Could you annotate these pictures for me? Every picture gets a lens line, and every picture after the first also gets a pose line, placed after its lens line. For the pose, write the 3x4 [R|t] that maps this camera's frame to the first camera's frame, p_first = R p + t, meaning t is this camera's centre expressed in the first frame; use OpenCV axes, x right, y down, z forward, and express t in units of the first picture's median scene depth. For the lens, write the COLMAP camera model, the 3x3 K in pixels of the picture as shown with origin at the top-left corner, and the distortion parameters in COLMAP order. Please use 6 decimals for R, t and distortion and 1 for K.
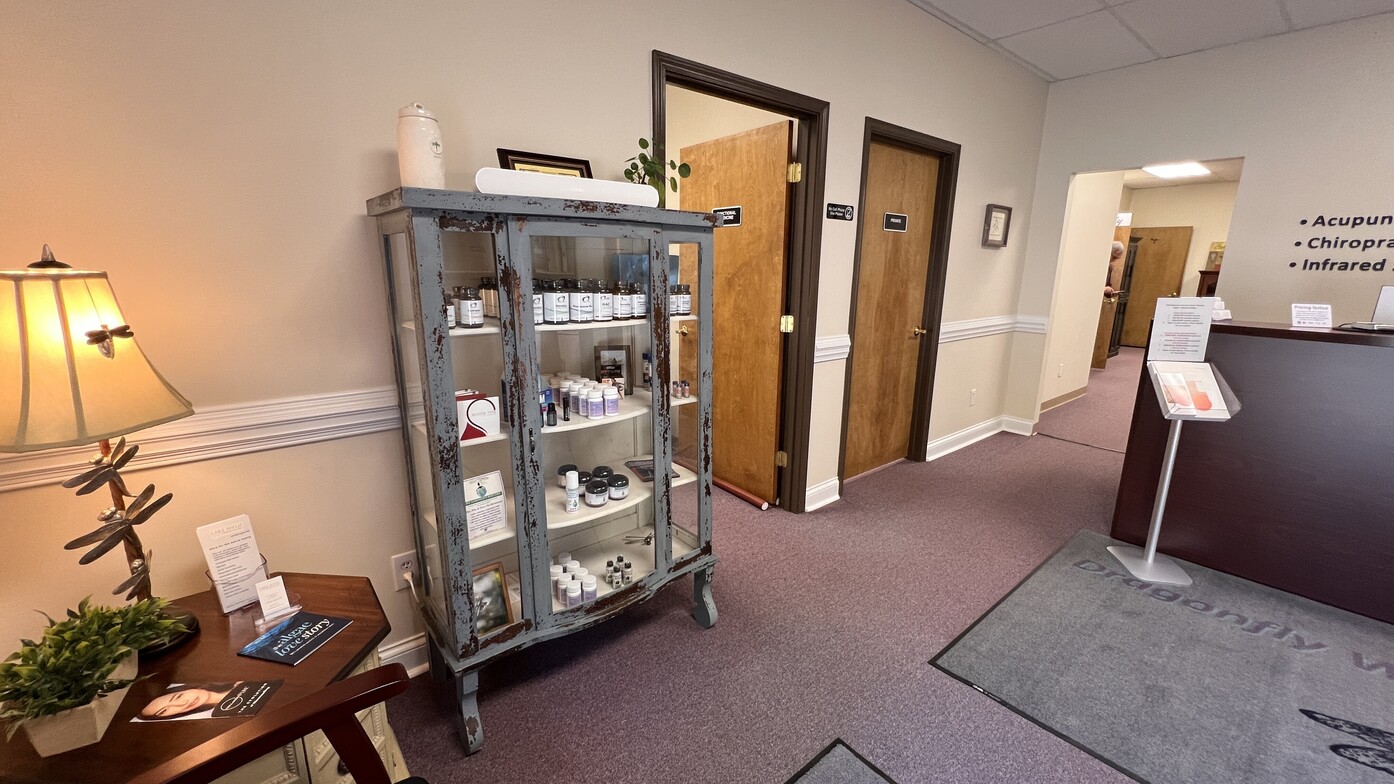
lens RADIAL K [[548.6, 0, 705.0], [0, 548.6, 392.7], [0, 0, 1]] dist [-0.001041, 0.000084]
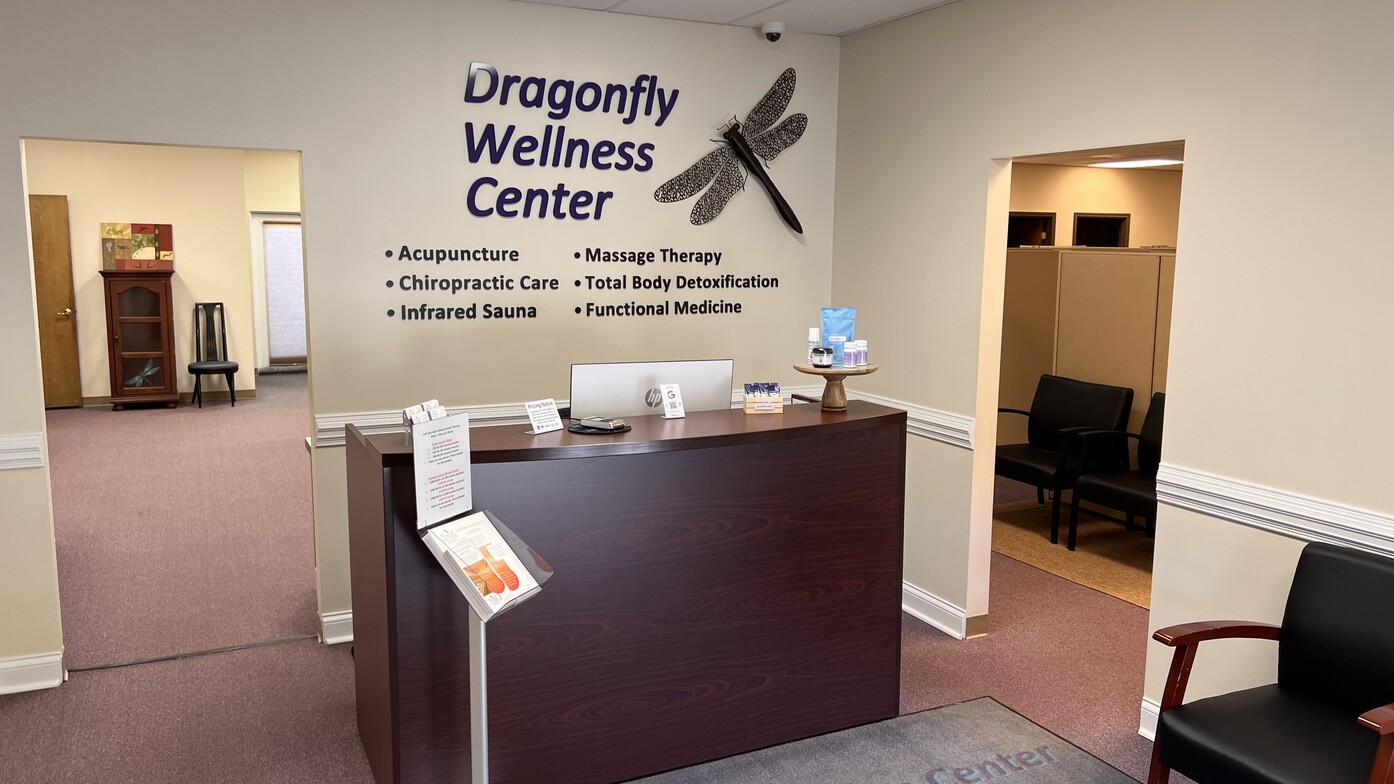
lens RADIAL K [[1059.5, 0, 702.1], [0, 1059.5, 386.1], [0, 0, 1]] dist [0.011890, 0.003959]
pose [[0.268652, -0.136506, 0.953516, -0.119987], [0.218133, 0.972812, 0.077810, -0.168143], [-0.938213, 0.187089, 0.291124, 0.265990]]
